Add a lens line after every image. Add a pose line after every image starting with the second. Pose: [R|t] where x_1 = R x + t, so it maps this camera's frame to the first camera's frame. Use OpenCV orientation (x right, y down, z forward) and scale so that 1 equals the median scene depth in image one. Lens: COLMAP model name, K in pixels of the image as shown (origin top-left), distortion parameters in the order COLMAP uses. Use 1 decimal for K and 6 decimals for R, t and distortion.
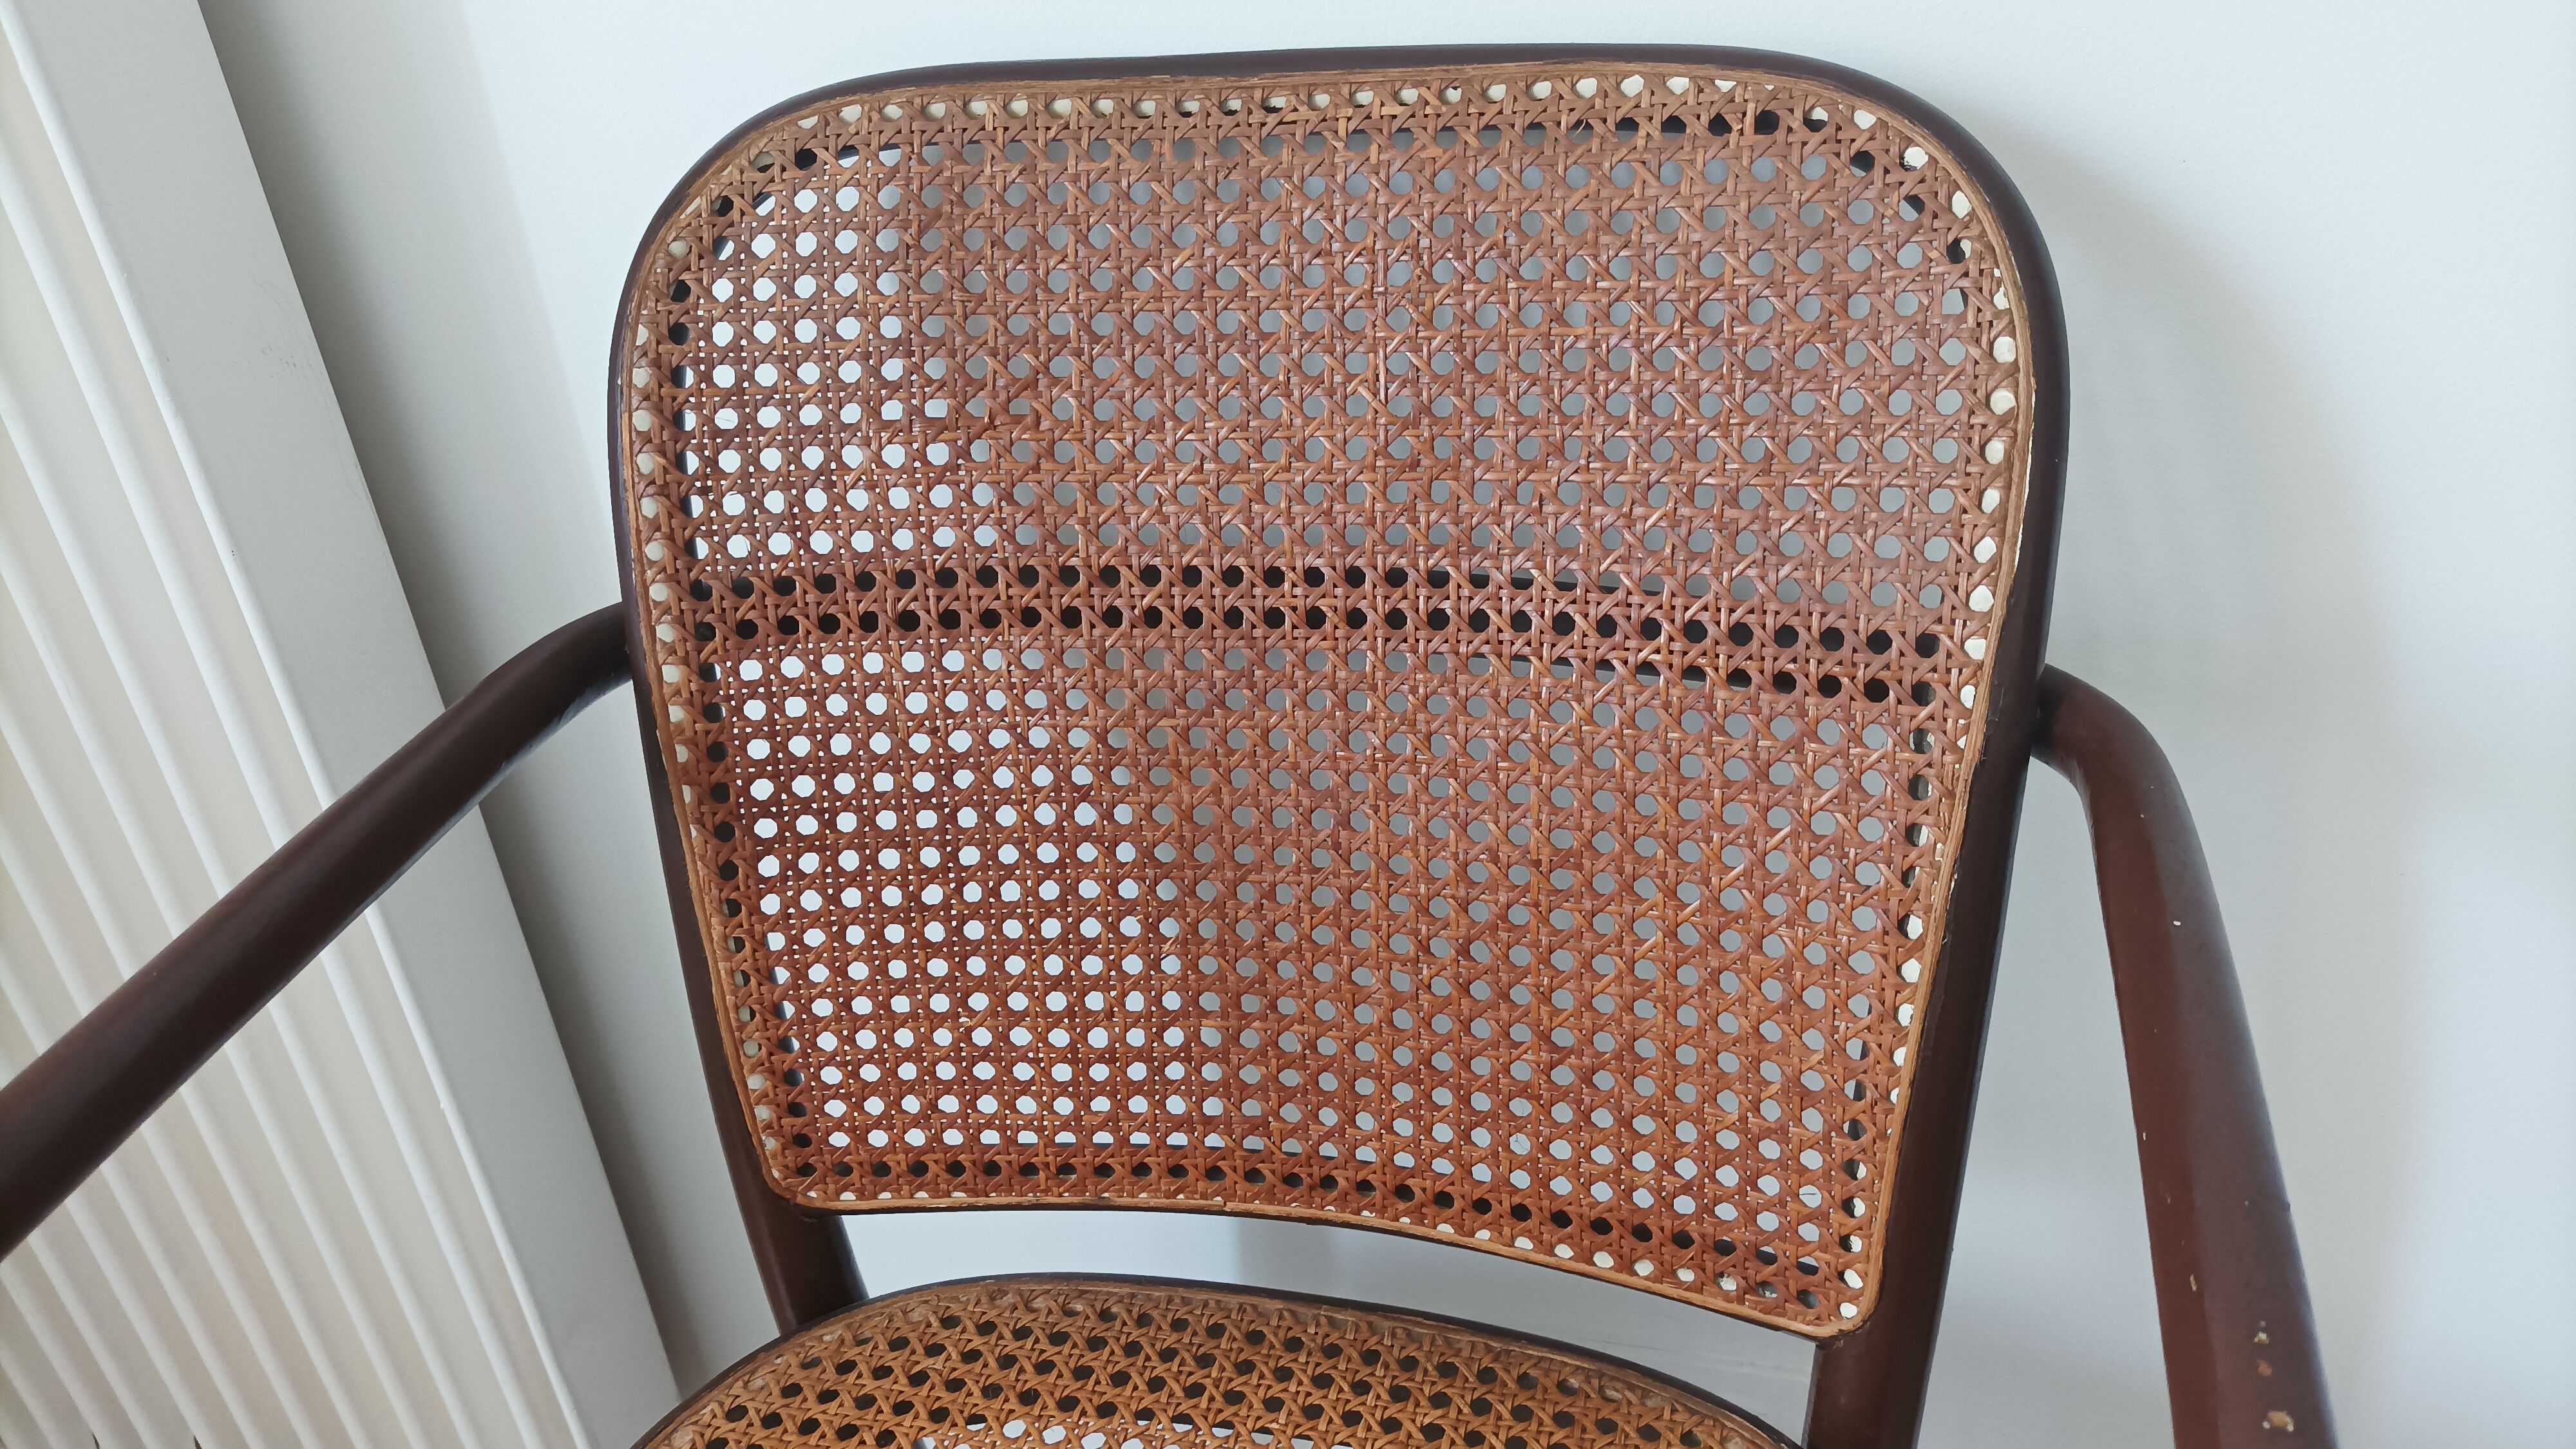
lens RADIAL K [[1932.5, 0, 1280.5], [0, 1932.5, 706.6], [0, 0, 1]] dist [0.034677, -0.041879]
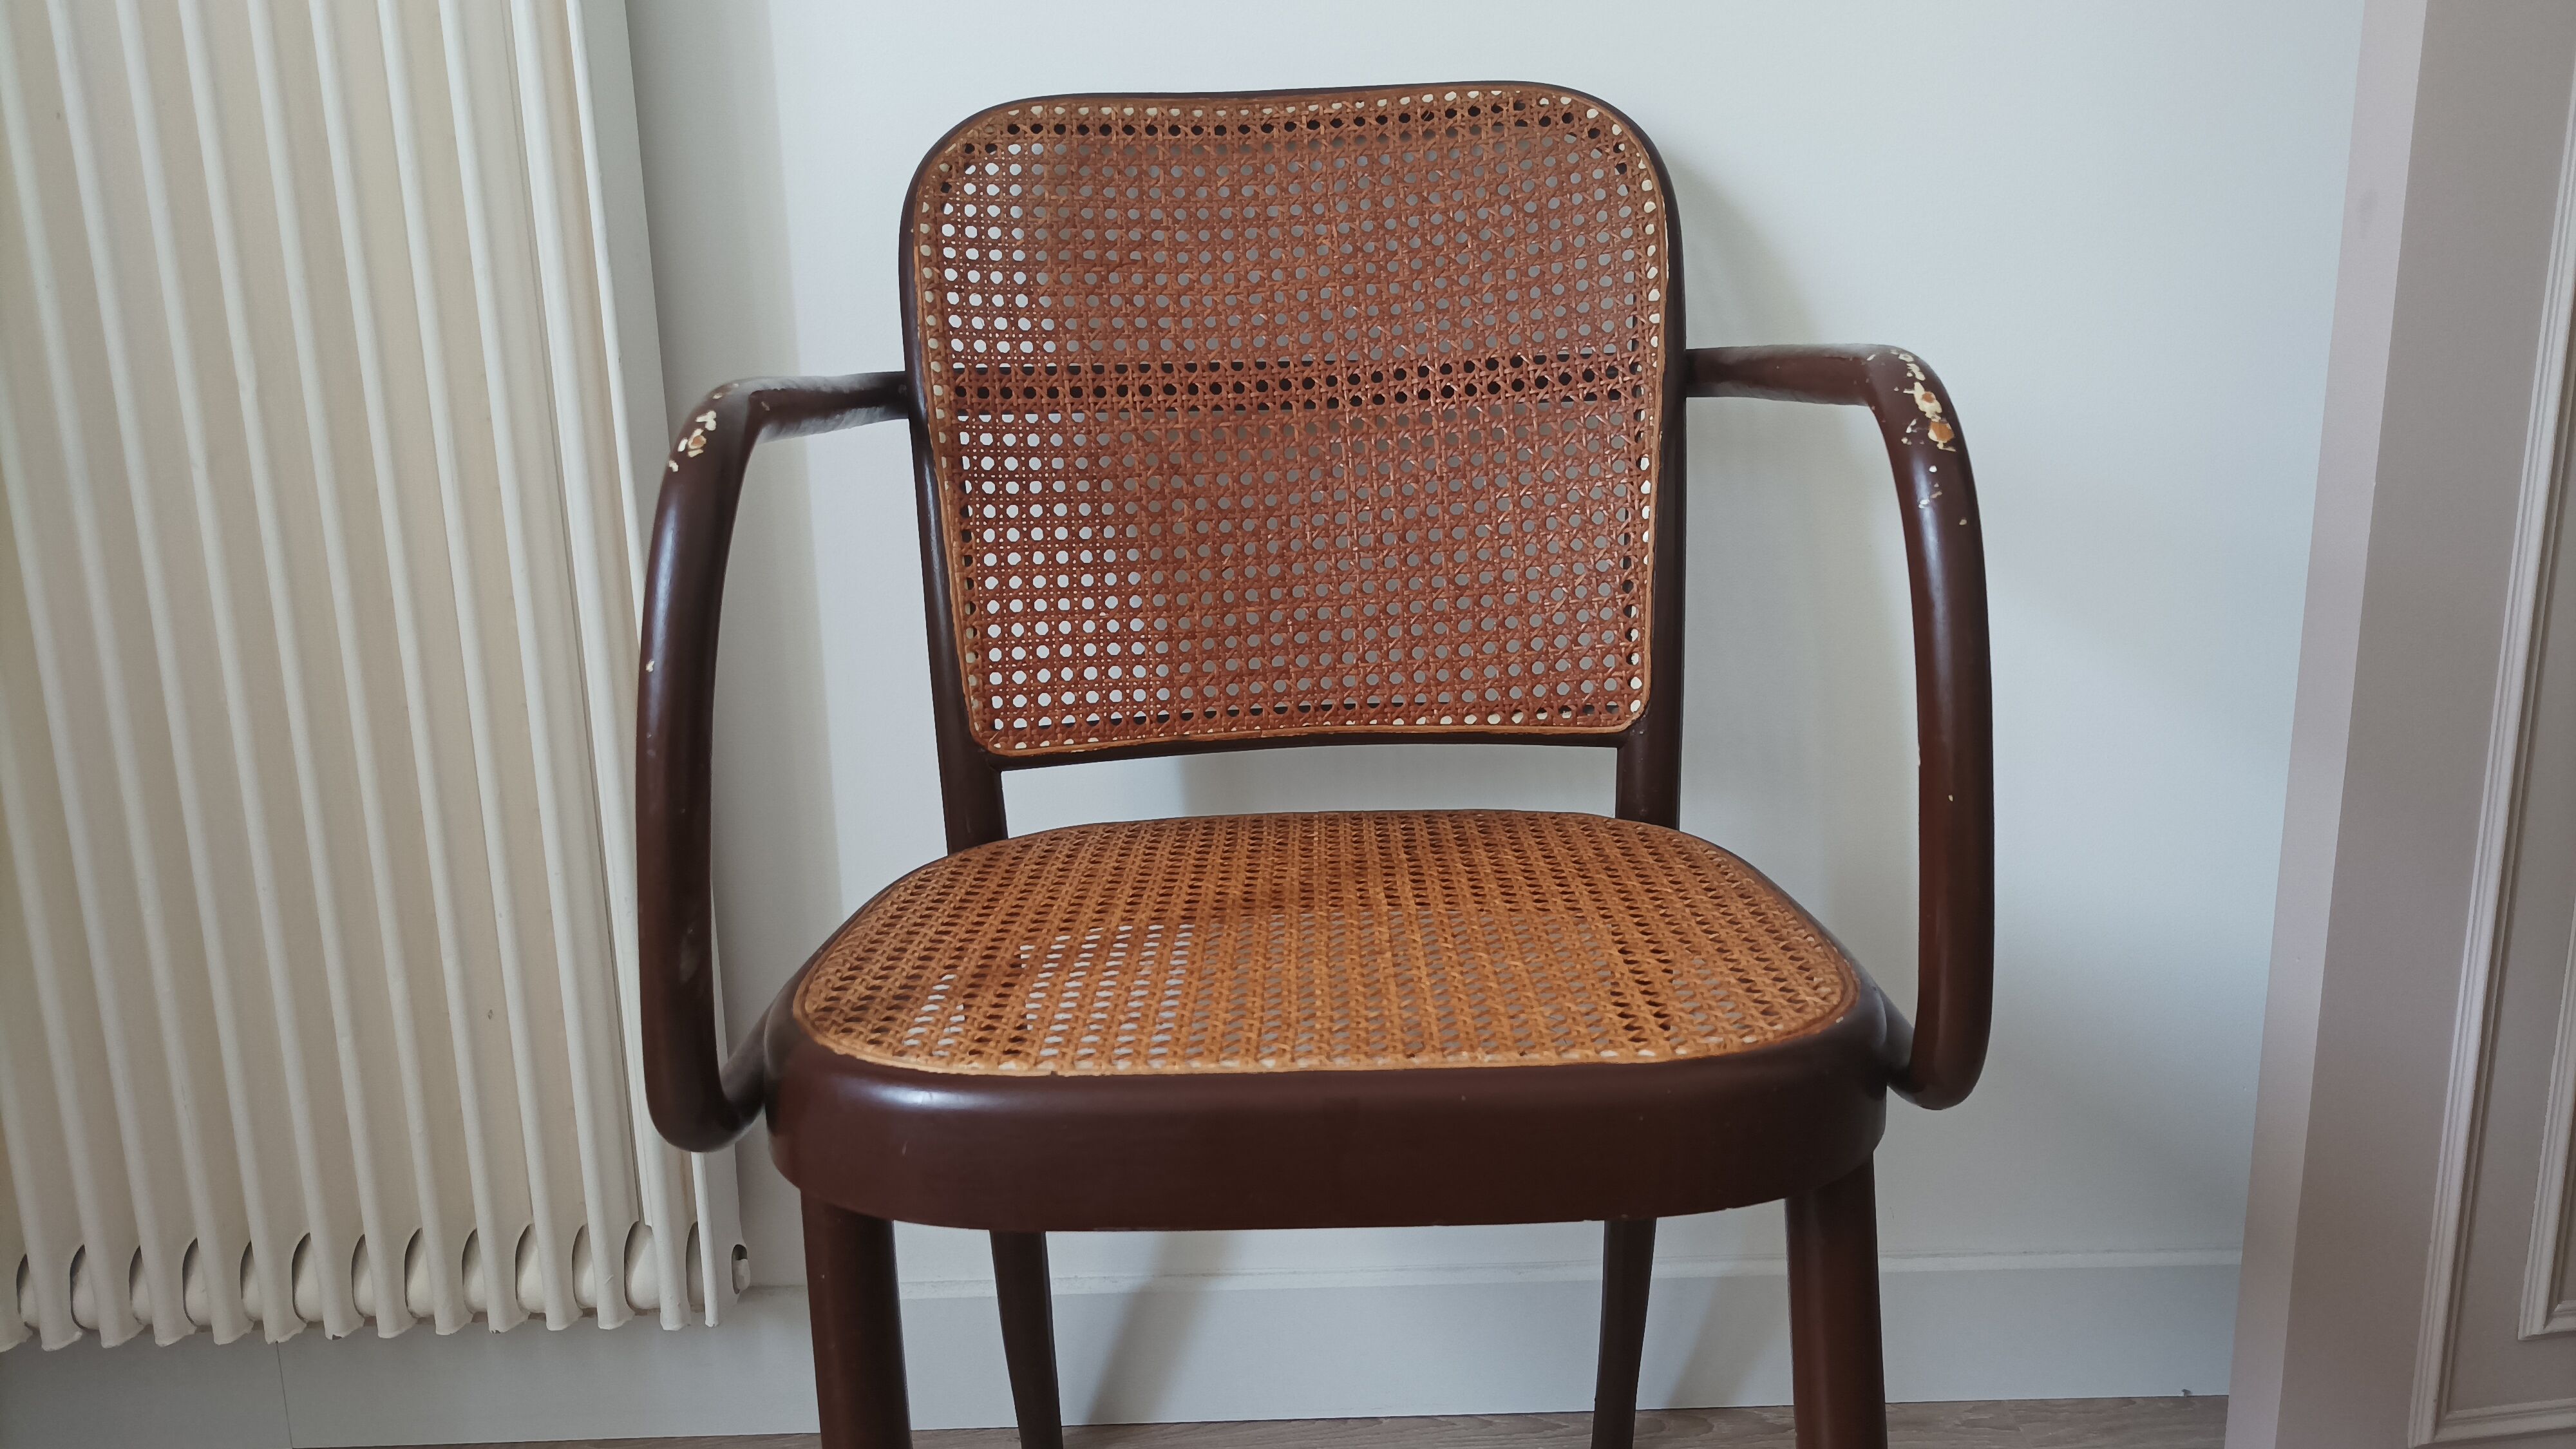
lens RADIAL K [[1932.5, 0, 1283.3], [0, 1932.5, 714.6], [0, 0, 1]] dist [0.034677, -0.041879]
pose [[0.970912, -0.014623, 0.238991, -0.423032], [0.092665, 0.943302, -0.318740, 0.808304], [-0.220779, 0.331615, 0.917218, -0.526772]]
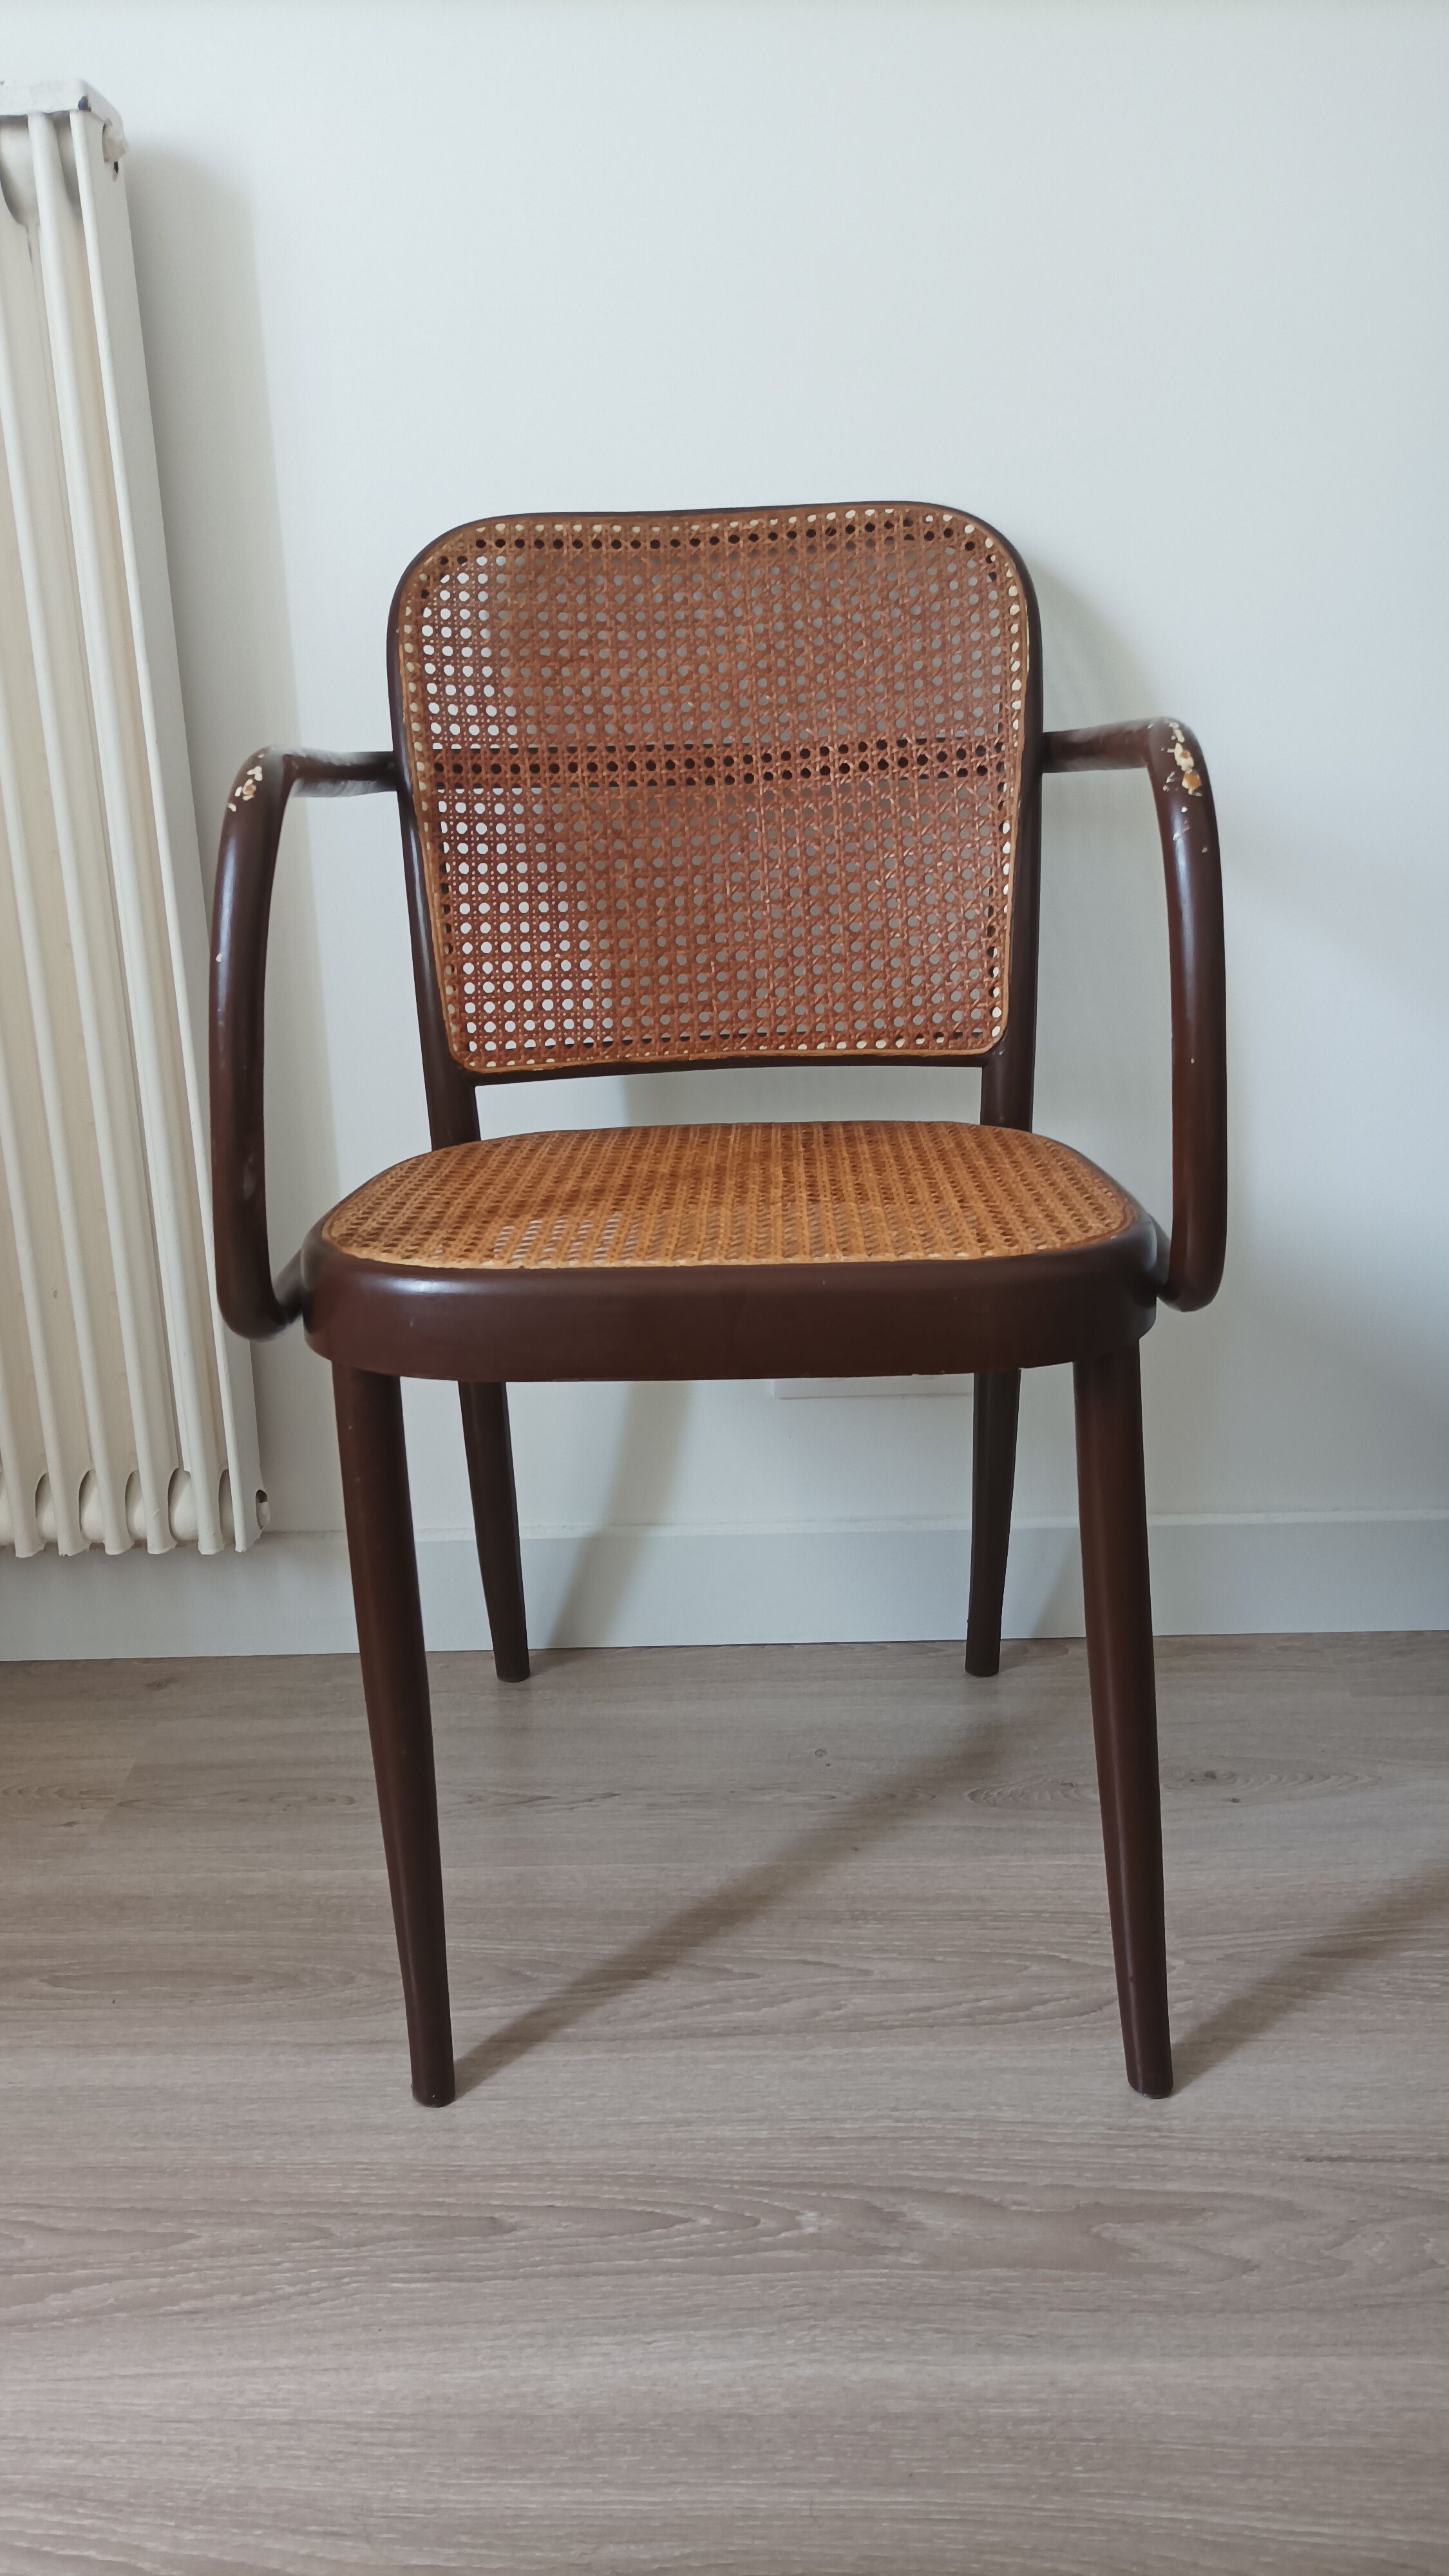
lens RADIAL K [[1932.5, 0, 721.3], [0, 1932.5, 1287.4], [0, 0, 1]] dist [0.034677, -0.041879]
pose [[0.973754, -0.030005, 0.225616, -0.475583], [0.087185, 0.964836, -0.247972, 1.035958], [-0.210242, 0.261134, 0.942129, -0.847821]]
